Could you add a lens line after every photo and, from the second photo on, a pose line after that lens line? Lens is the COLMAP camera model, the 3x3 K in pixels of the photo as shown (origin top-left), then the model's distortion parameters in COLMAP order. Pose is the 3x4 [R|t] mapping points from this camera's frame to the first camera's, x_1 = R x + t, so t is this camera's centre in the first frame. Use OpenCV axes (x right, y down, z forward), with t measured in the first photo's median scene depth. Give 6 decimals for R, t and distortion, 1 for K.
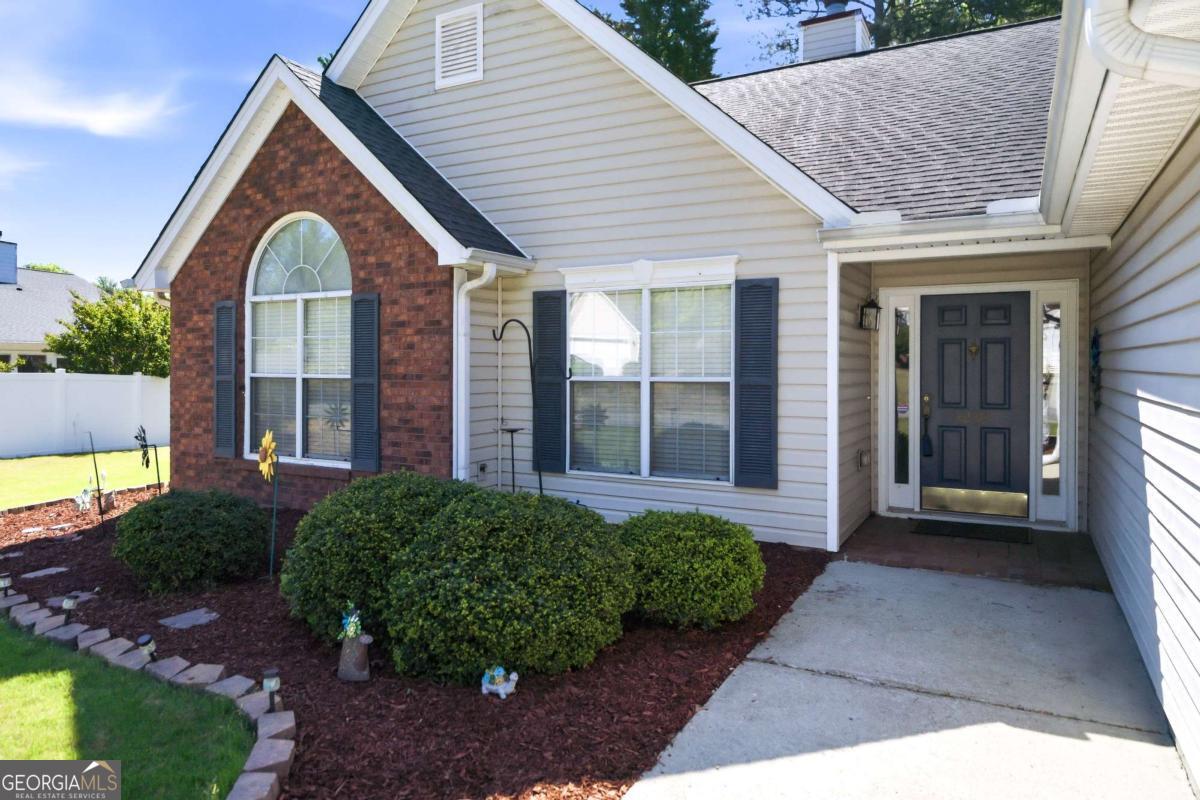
lens RADIAL K [[768.3, 0, 590.7], [0, 768.3, 368.8], [0, 0, 1]] dist [-0.003317, -0.000938]
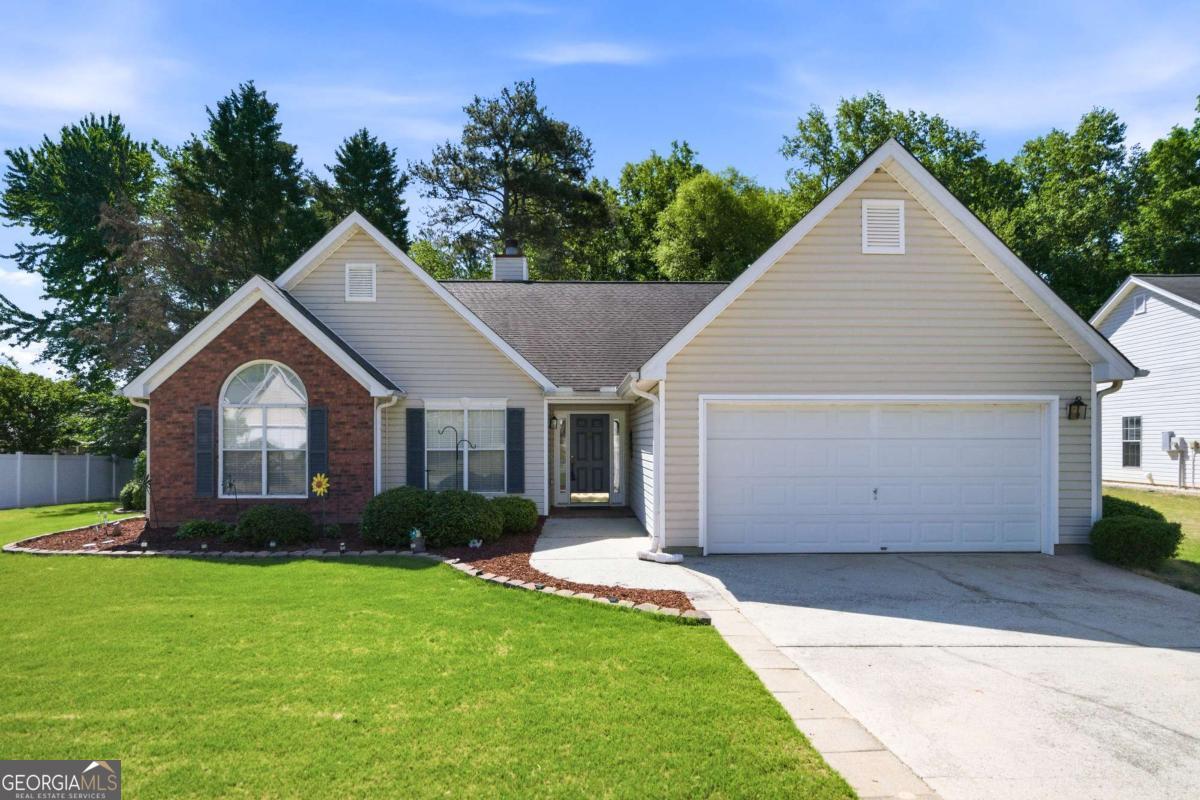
lens RADIAL K [[620.6, 0, 599.1], [0, 620.6, 445.2], [0, 0, 1]] dist [0.000568, -0.000013]
pose [[0.860776, -0.004718, 0.508961, -0.483455], [0.004962, 0.999987, 0.000878, 0.001188], [-0.508959, 0.001770, 0.860789, -0.723765]]
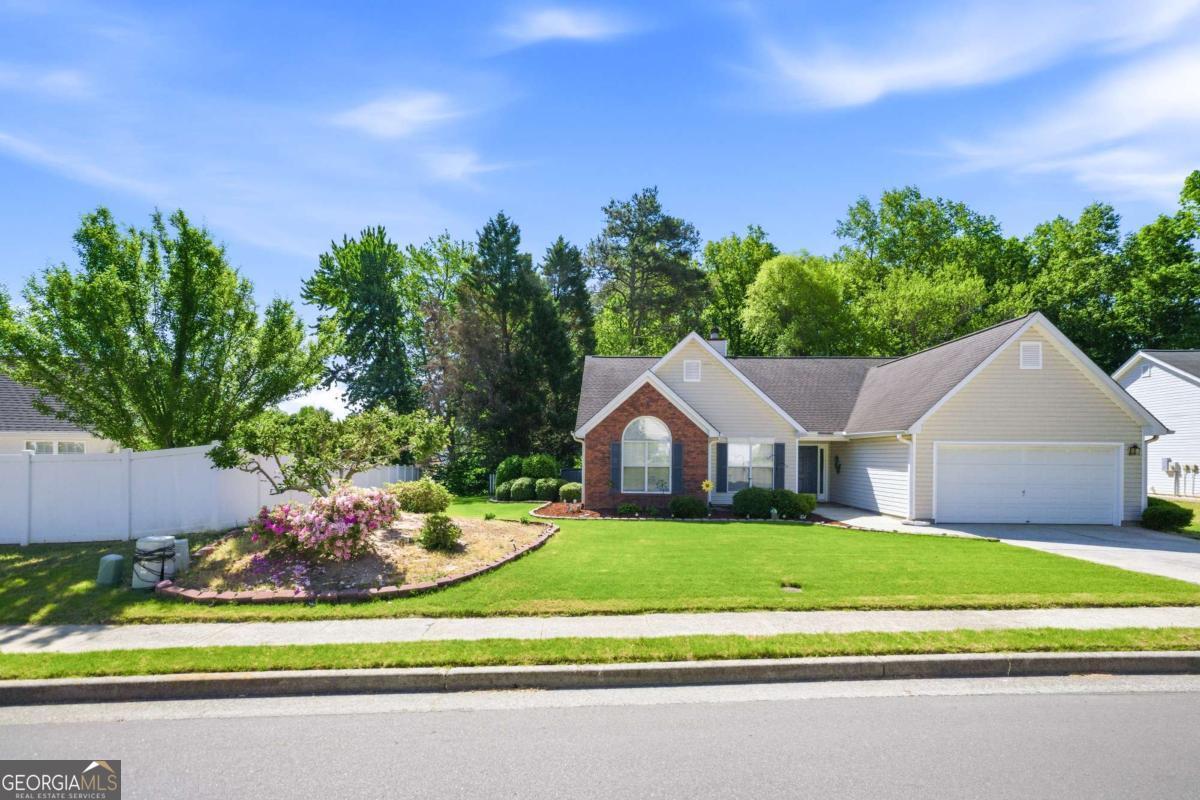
lens RADIAL K [[525.9, 0, 612.8], [0, 525.9, 457.2], [0, 0, 1]] dist [0.001213, 0.000027]
pose [[0.883256, 0.005087, 0.468864, -1.680295], [-0.003970, 0.999986, -0.003371, -0.022336], [-0.468875, 0.001116, 0.883264, -0.973968]]
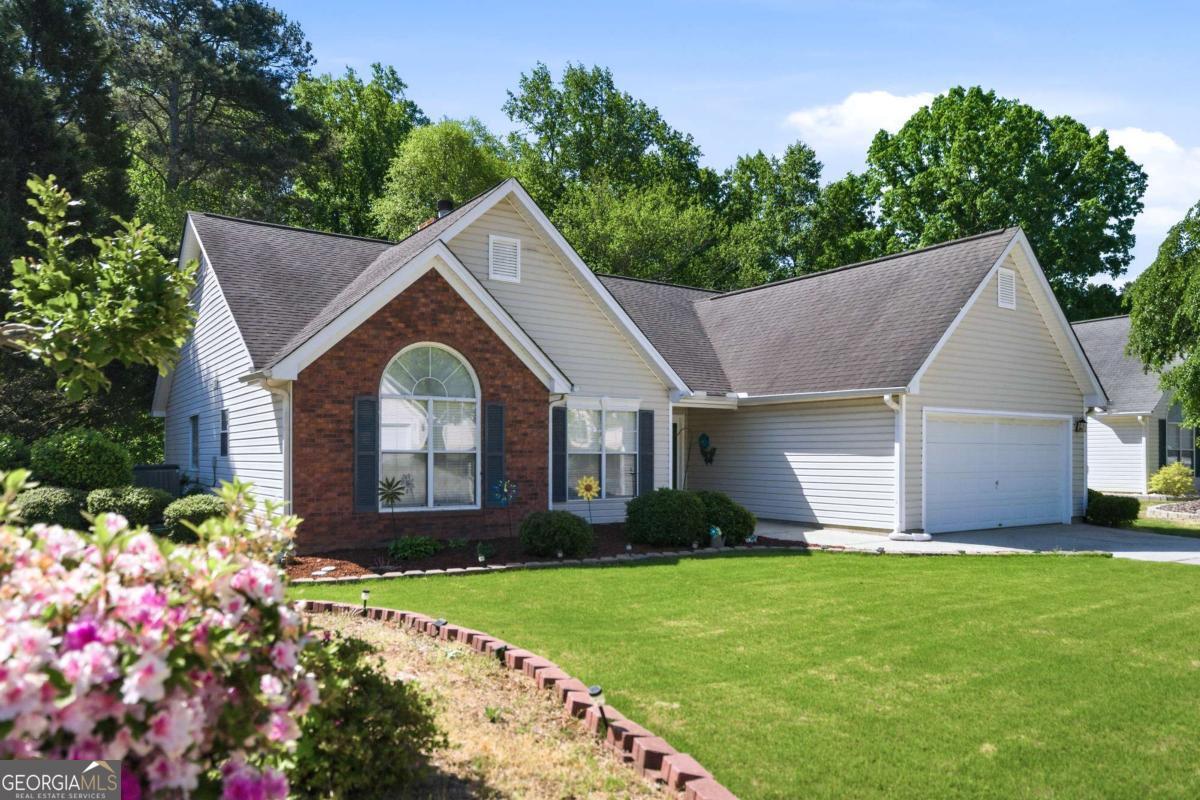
lens RADIAL K [[808.5, 0, 602.1], [0, 808.5, 459.5], [0, 0, 1]] dist [0.003756, -0.003124]
pose [[0.462134, -0.005611, 0.886793, -1.759442], [0.003262, 0.999984, 0.004627, 0.020148], [-0.886804, 0.000755, 0.462145, -0.024346]]
